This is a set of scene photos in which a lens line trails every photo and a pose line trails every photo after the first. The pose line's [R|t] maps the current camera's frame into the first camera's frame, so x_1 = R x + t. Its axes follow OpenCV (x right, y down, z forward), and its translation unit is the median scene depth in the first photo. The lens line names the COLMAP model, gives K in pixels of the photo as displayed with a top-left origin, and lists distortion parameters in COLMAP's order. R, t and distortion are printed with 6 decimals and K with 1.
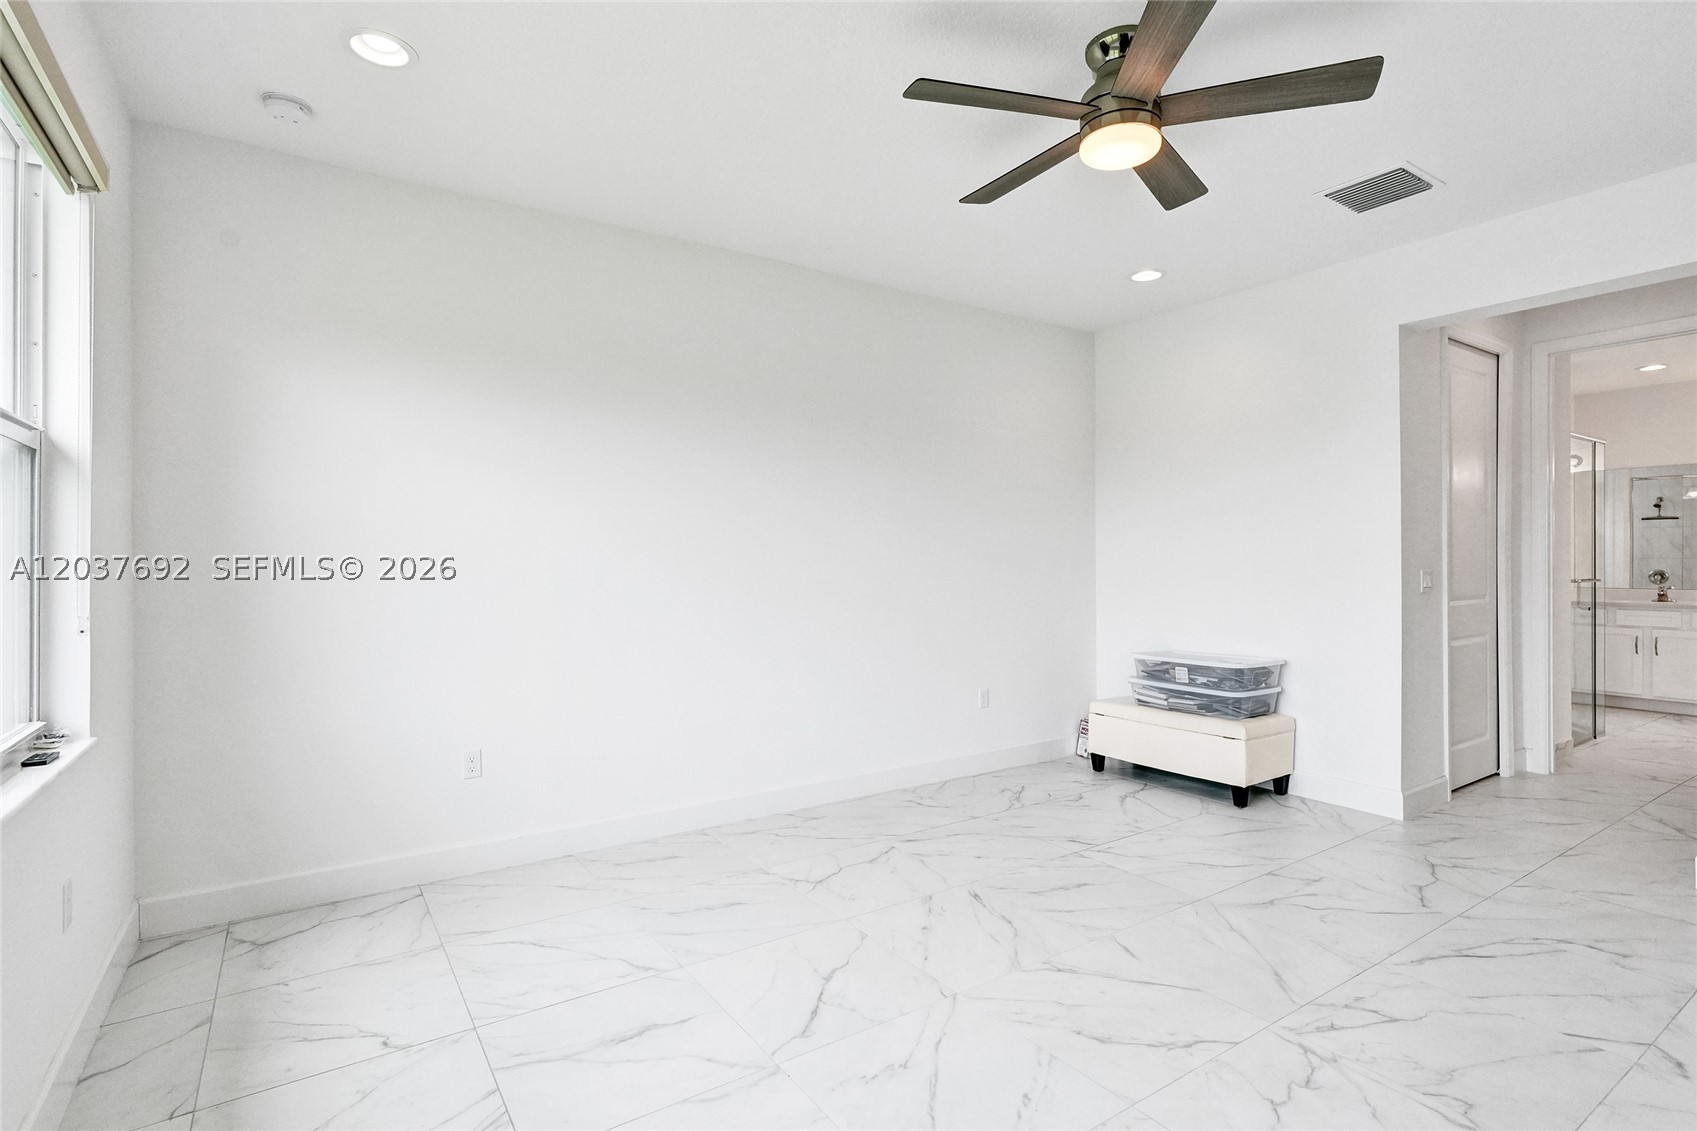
lens RADIAL K [[810.9, 0, 848.5], [0, 810.9, 565.5], [0, 0, 1]] dist [-0.003564, 0.000183]
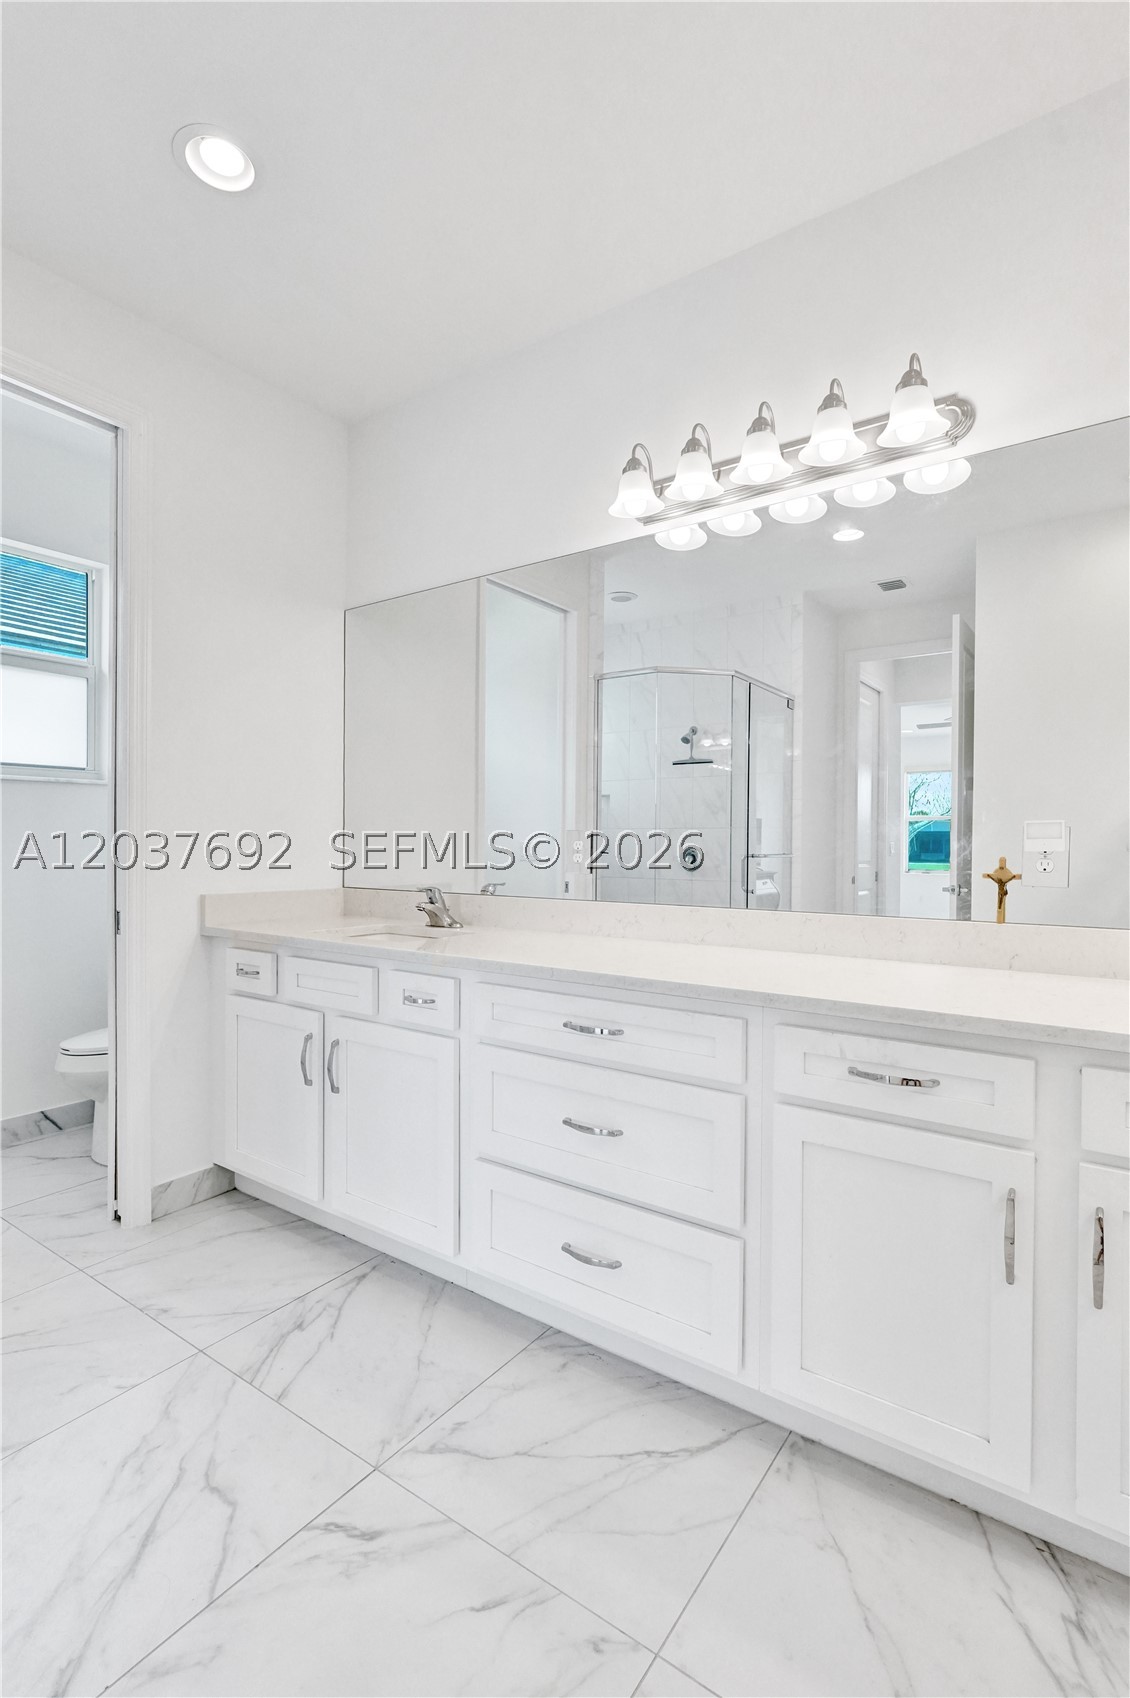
lens RADIAL K [[811.4, 0, 565.0], [0, 811.4, 849.0], [0, 0, 1]] dist [-0.003564, 0.000183]
pose [[0.932395, 0.004787, 0.361410, 0.890122], [-0.006129, 0.999978, 0.002566, 0.006135], [-0.361390, -0.004608, 0.932403, 0.603248]]
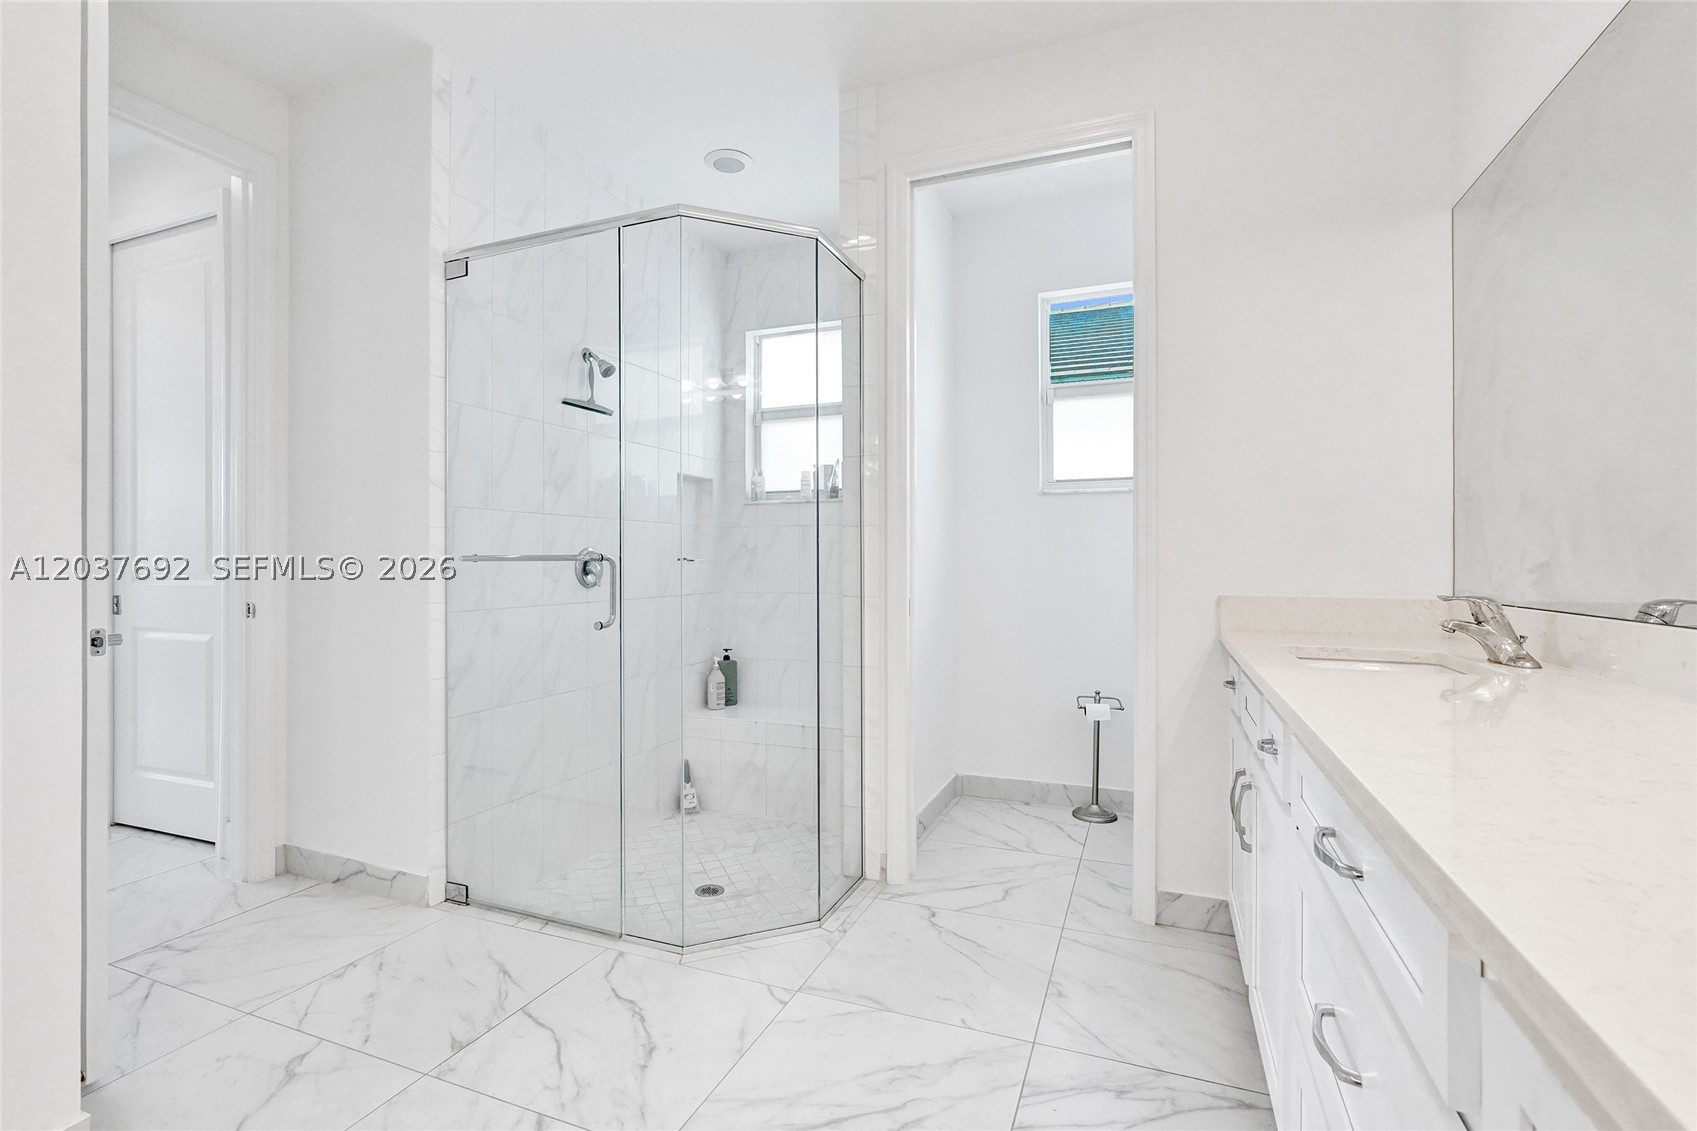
lens RADIAL K [[756.0, 0, 846.6], [0, 756.0, 568.6], [0, 0, 1]] dist [-0.001817, 0.000334]
pose [[0.563985, -0.003114, -0.825779, 1.038647], [0.003233, 0.999994, -0.001562, 0.015932], [0.825779, -0.001789, 0.563991, 0.697663]]
